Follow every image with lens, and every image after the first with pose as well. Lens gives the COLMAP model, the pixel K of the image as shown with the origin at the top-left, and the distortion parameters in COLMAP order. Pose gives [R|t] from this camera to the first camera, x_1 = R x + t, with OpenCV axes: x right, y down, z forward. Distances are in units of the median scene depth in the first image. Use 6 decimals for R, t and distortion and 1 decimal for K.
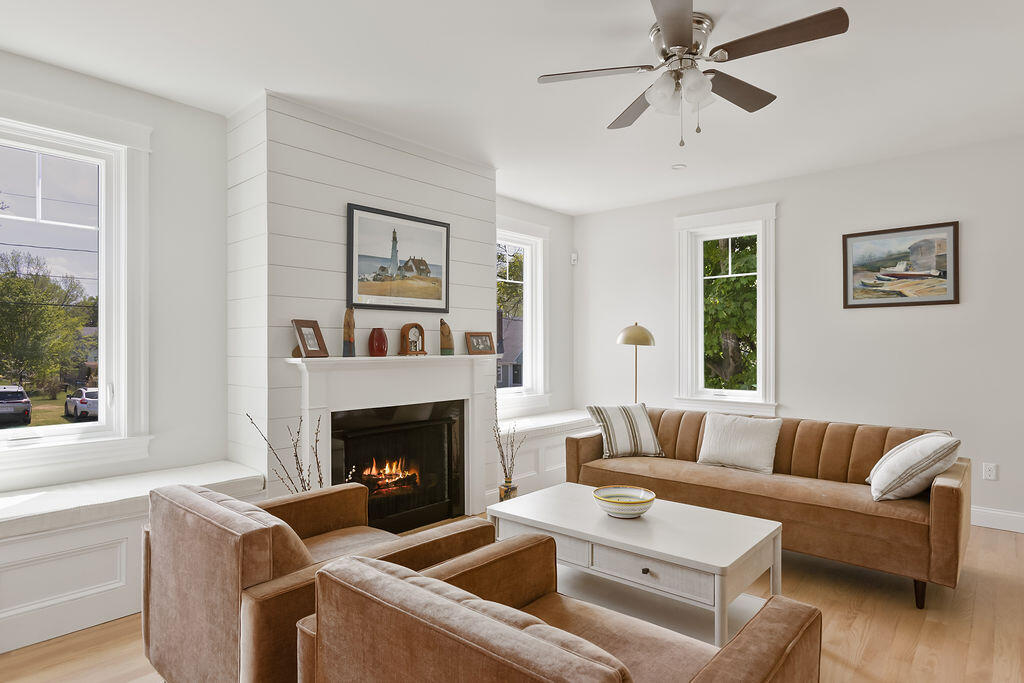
lens RADIAL K [[584.9, 0, 505.4], [0, 584.9, 344.0], [0, 0, 1]] dist [-0.028911, 0.022654]
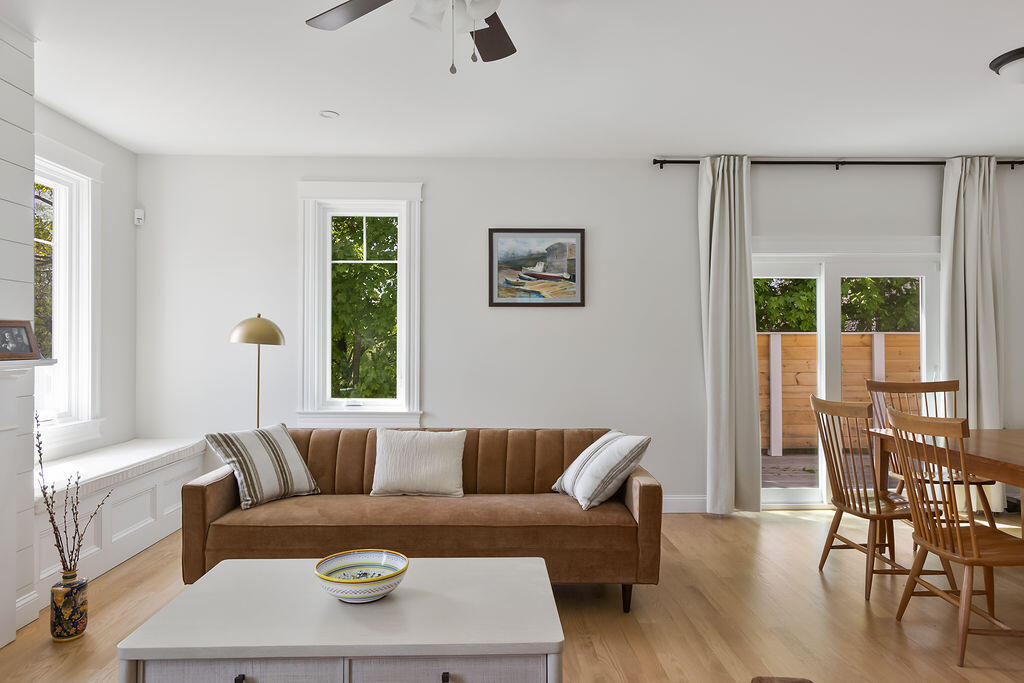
lens RADIAL K [[648.0, 0, 512.0], [0, 648.0, 341.5], [0, 0, 1]] dist [-0.000382, 0.001842]
pose [[0.721759, 0.006786, 0.692111, -0.129657], [-0.004899, 0.999977, -0.004696, 0.000744], [-0.692127, -0.000001, 0.721776, 0.227643]]
